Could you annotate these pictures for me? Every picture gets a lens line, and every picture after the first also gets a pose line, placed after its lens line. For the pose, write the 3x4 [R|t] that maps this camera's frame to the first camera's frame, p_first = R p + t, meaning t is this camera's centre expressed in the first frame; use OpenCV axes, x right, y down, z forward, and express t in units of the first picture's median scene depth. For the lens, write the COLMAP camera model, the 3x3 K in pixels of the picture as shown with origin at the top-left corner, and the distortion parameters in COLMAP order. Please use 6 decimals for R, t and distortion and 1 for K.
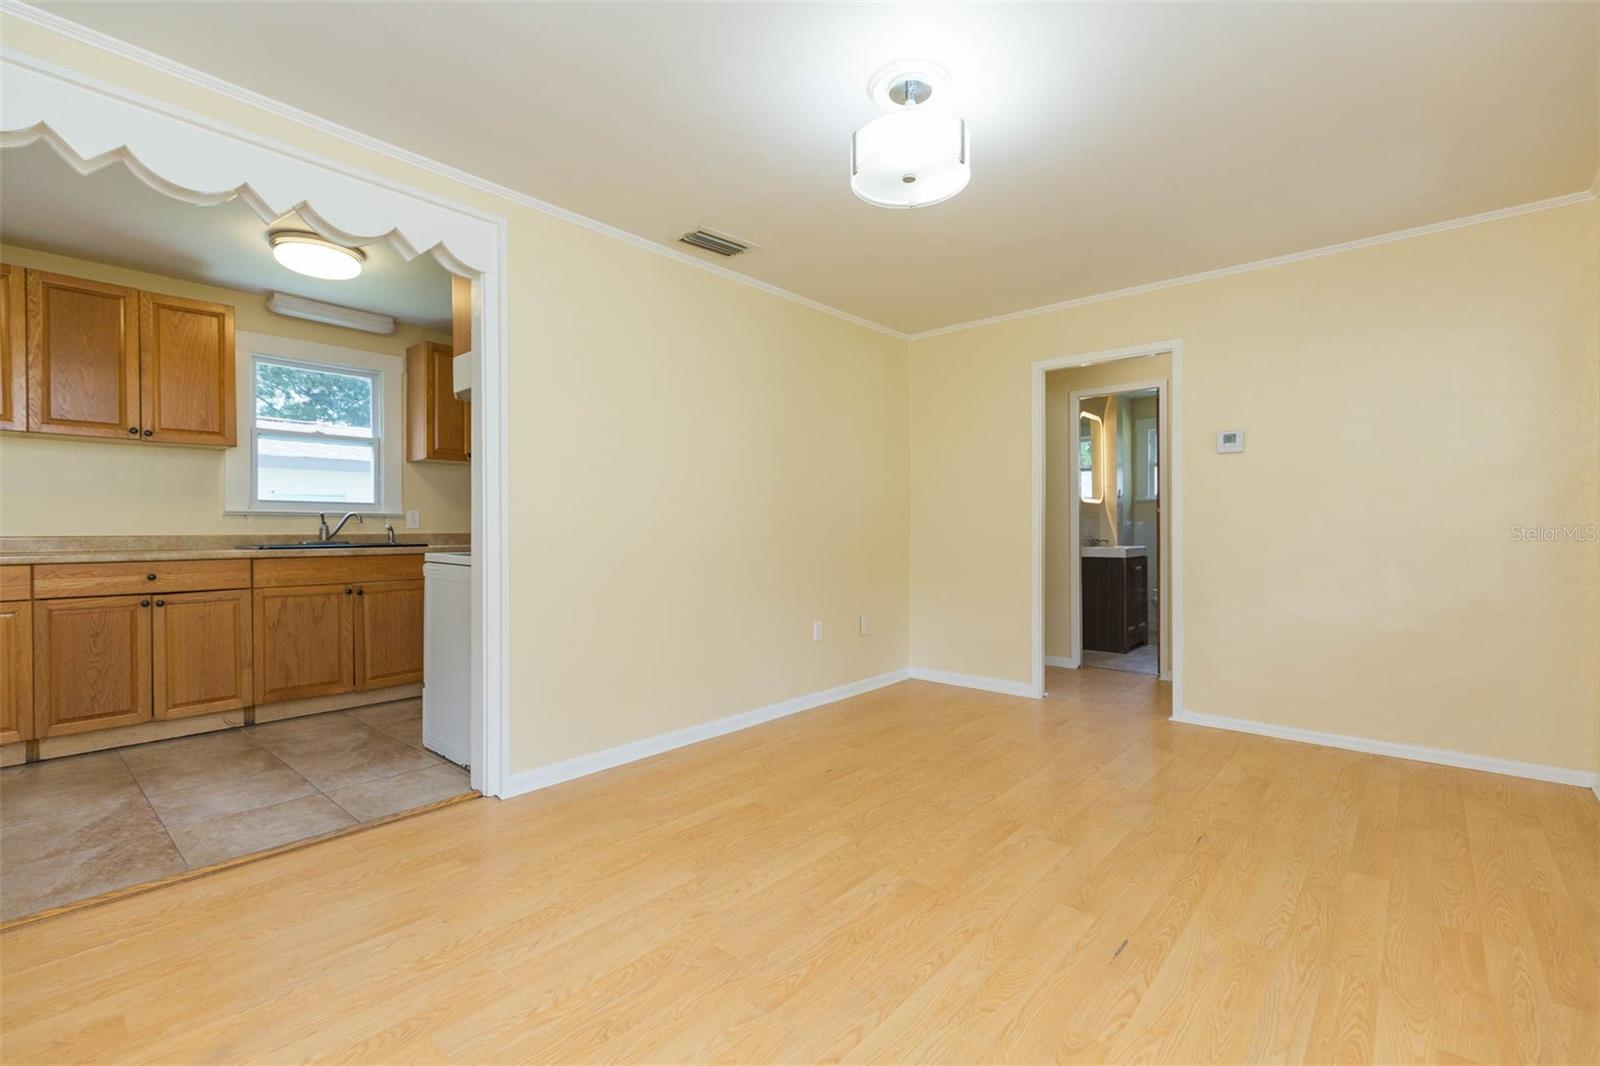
lens RADIAL K [[715.3, 0, 808.0], [0, 715.3, 529.3], [0, 0, 1]] dist [0.007473, 0.000385]
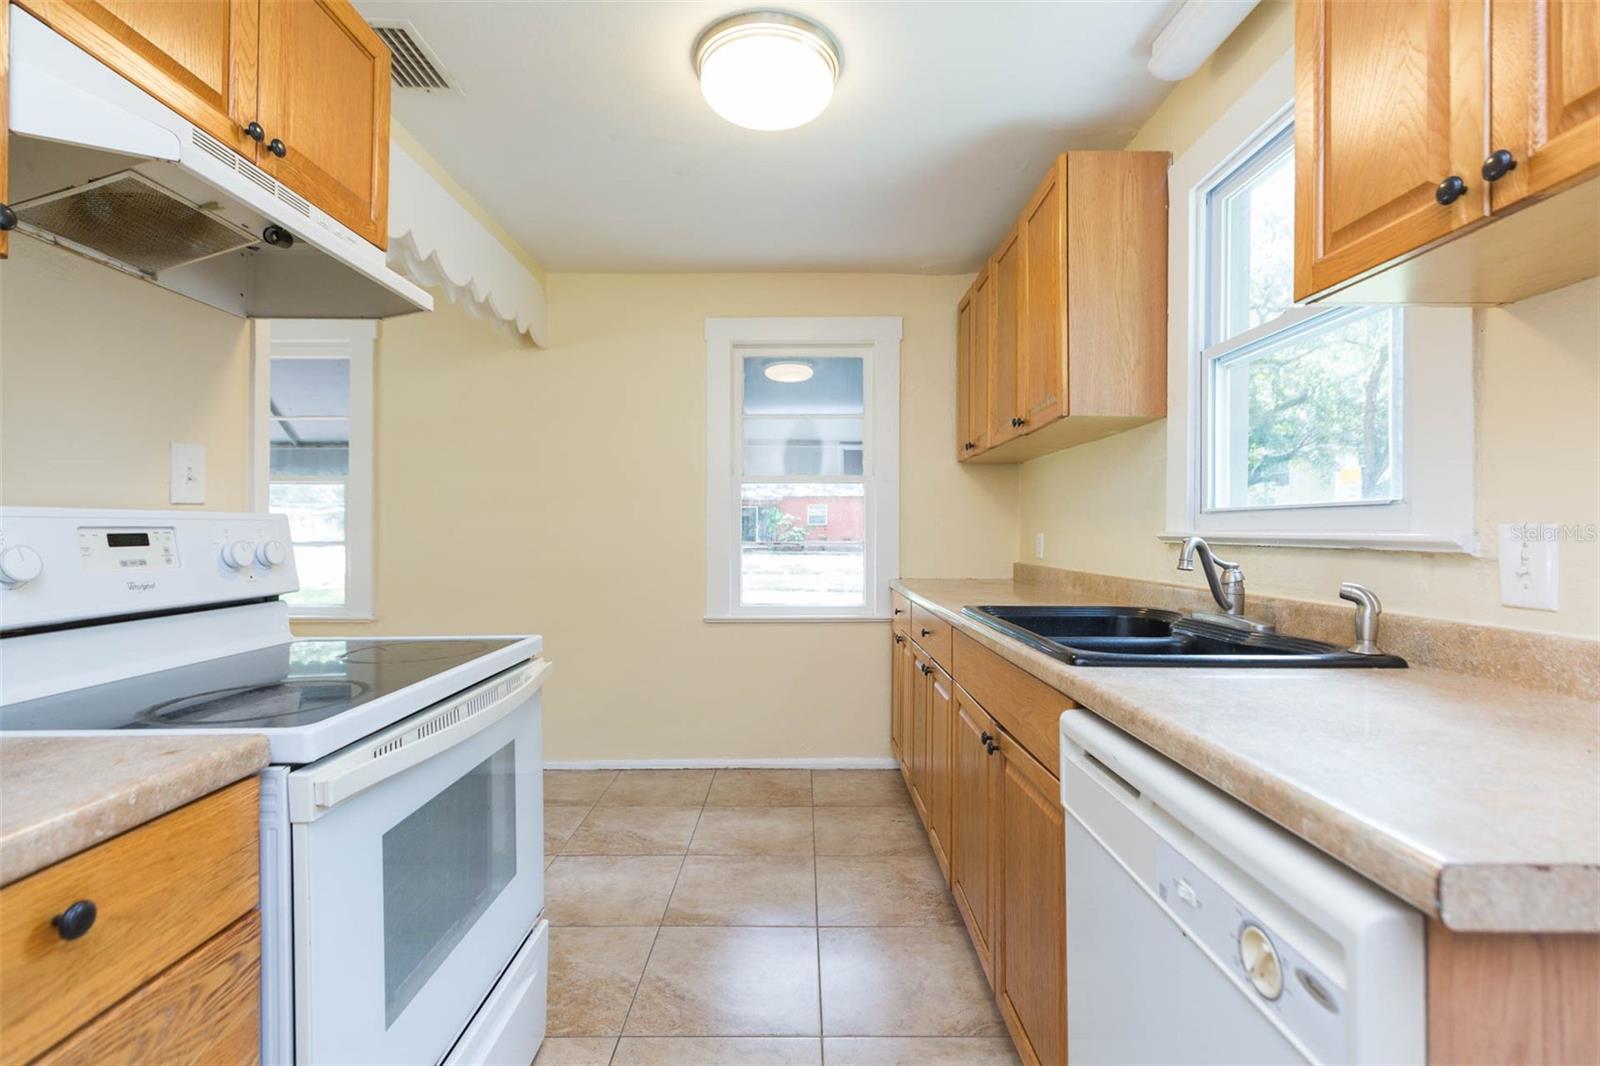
lens RADIAL K [[715.3, 0, 798.4], [0, 715.3, 529.1], [0, 0, 1]] dist [0.007473, 0.000385]
pose [[-0.753822, -0.003335, -0.657070, -0.345384], [-0.003611, 0.999993, -0.000933, -0.031752], [0.657069, 0.001670, -0.753829, 1.428604]]
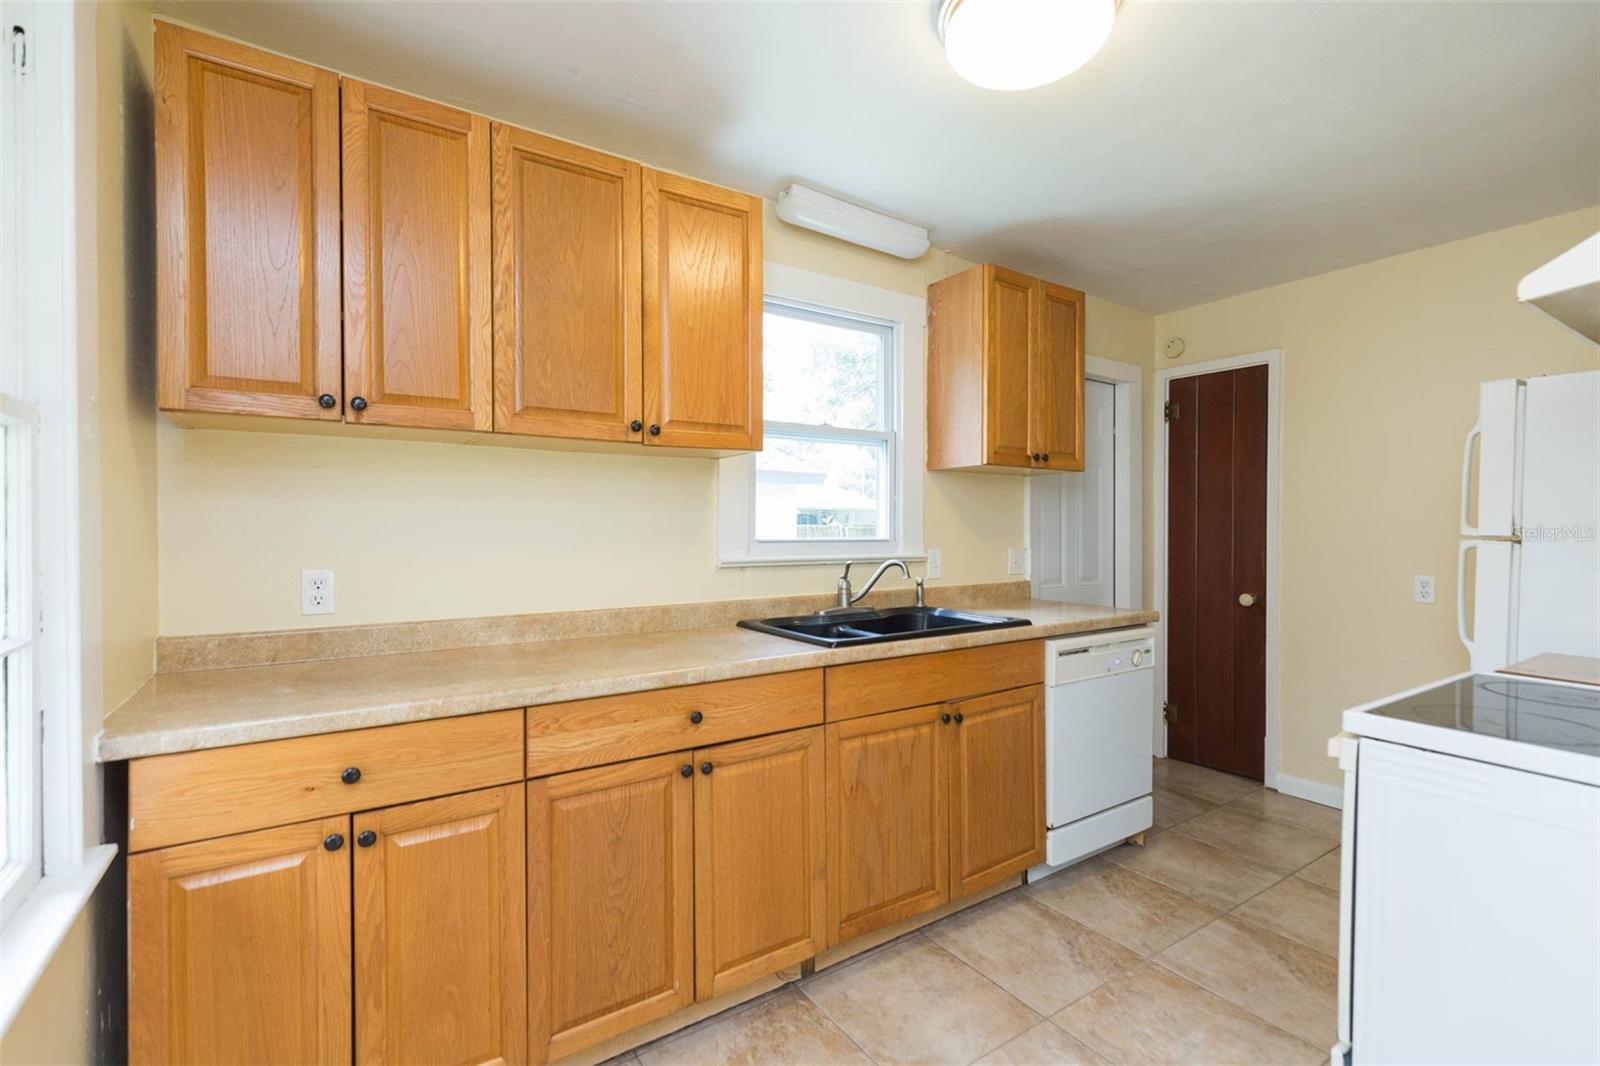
lens RADIAL K [[715.3, 0, 805.3], [0, 715.3, 531.7], [0, 0, 1]] dist [0.007473, 0.000385]
pose [[0.963708, 0.001318, -0.266955, -0.693892], [-0.000061, 0.999989, 0.004716, -0.062345], [0.266958, -0.004529, 0.963698, 0.534743]]
